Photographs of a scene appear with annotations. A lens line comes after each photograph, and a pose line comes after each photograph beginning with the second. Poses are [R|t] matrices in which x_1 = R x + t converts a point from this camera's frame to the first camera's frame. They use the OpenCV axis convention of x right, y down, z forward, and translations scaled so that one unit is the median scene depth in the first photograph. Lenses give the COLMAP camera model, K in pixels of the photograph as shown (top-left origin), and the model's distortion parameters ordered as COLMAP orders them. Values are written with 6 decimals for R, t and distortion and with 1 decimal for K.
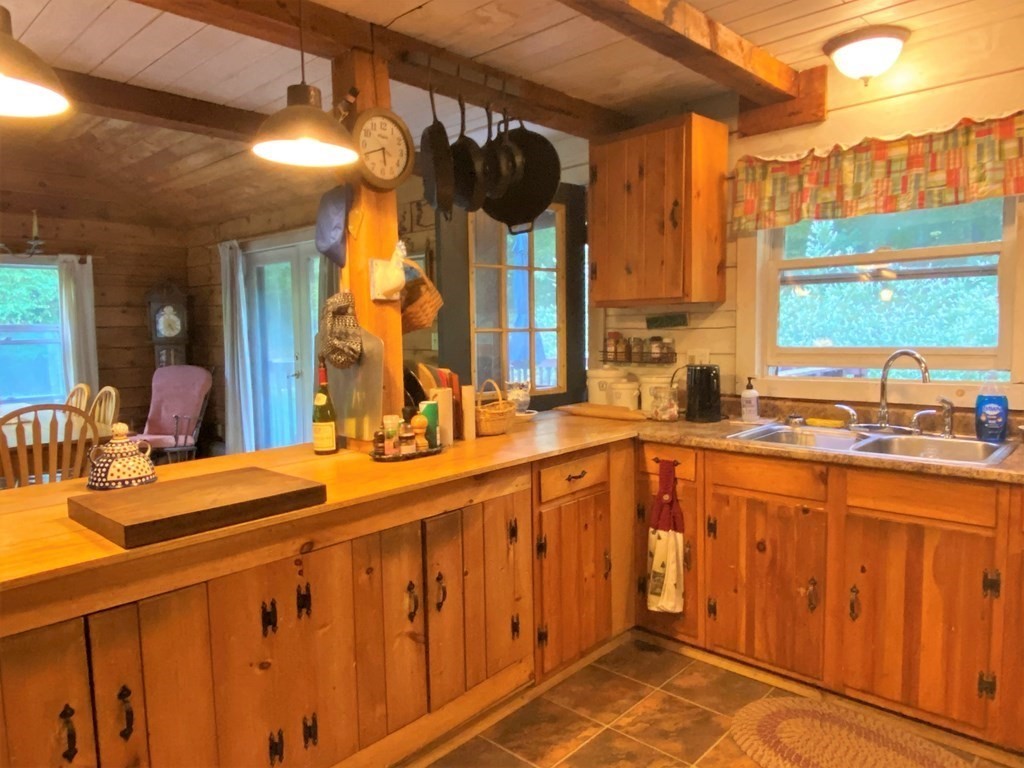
lens RADIAL K [[684.0, 0, 505.7], [0, 684.0, 385.7], [0, 0, 1]] dist [0.028516, -0.041619]
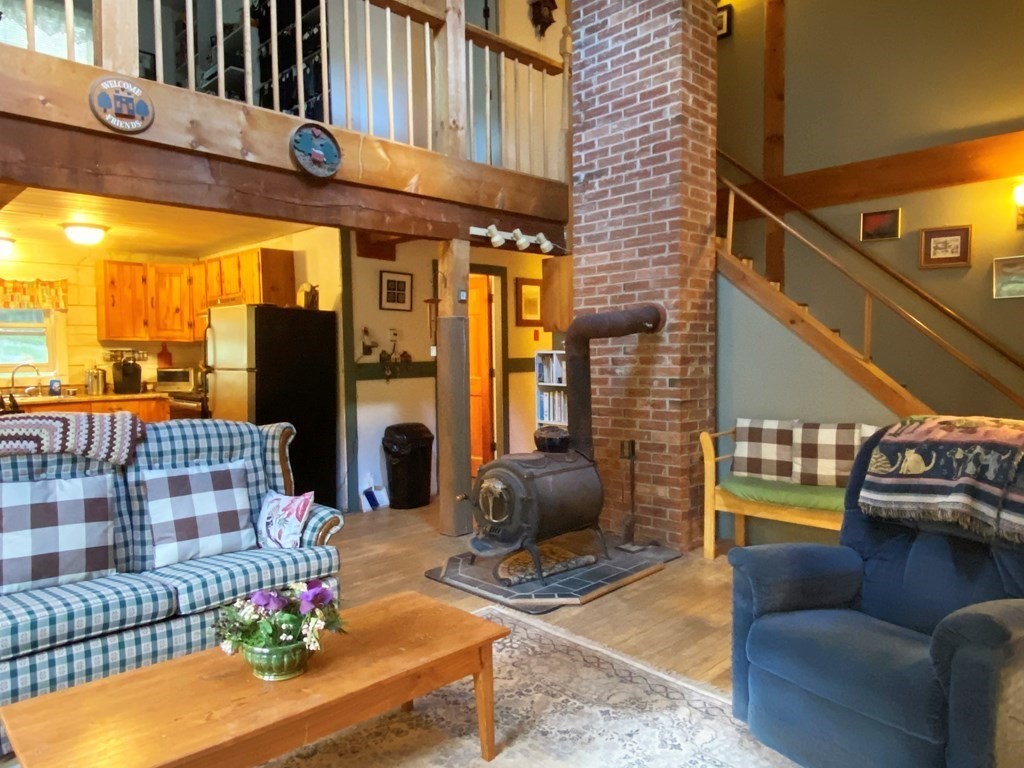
lens RADIAL K [[684.0, 0, 501.2], [0, 684.0, 380.8], [0, 0, 1]] dist [0.028516, -0.041619]
pose [[0.035107, -0.032041, 0.998870, -1.879507], [0.093043, 0.995250, 0.028655, 0.098890], [-0.995043, 0.091931, 0.037922, -0.839566]]
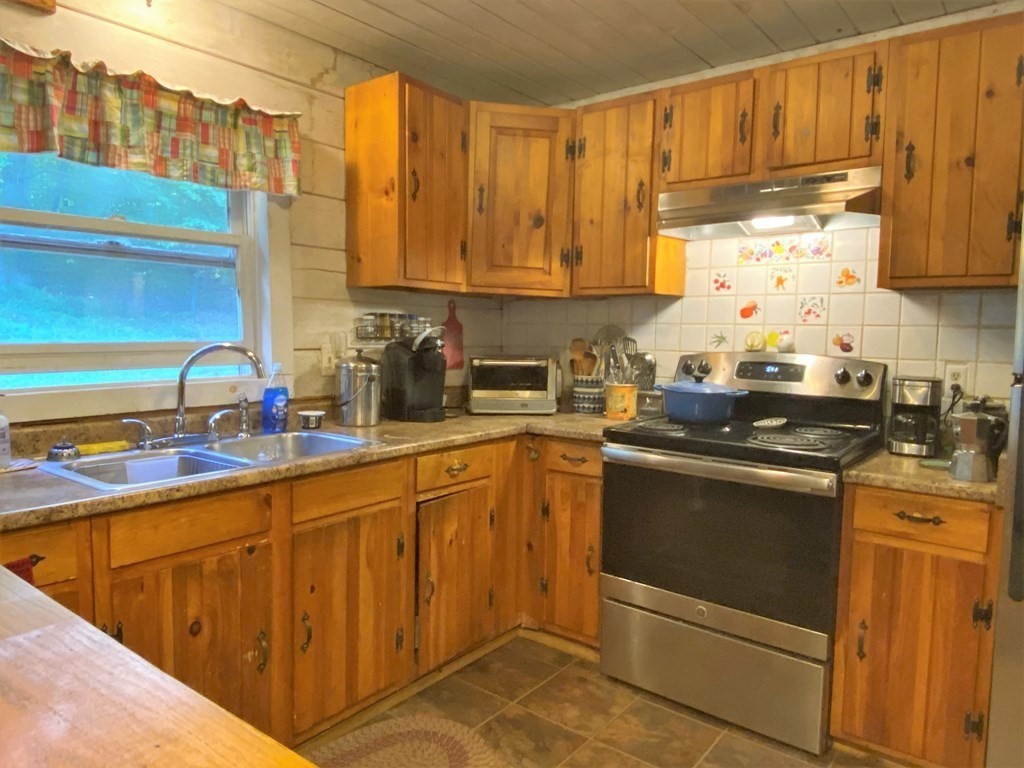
lens RADIAL K [[684.0, 0, 512.1], [0, 684.0, 387.0], [0, 0, 1]] dist [0.028516, -0.041619]
pose [[-0.100273, -0.063717, 0.992918, -0.321928], [0.074666, 0.994651, 0.071368, -0.031232], [-0.992154, 0.081293, -0.094979, 0.707695]]
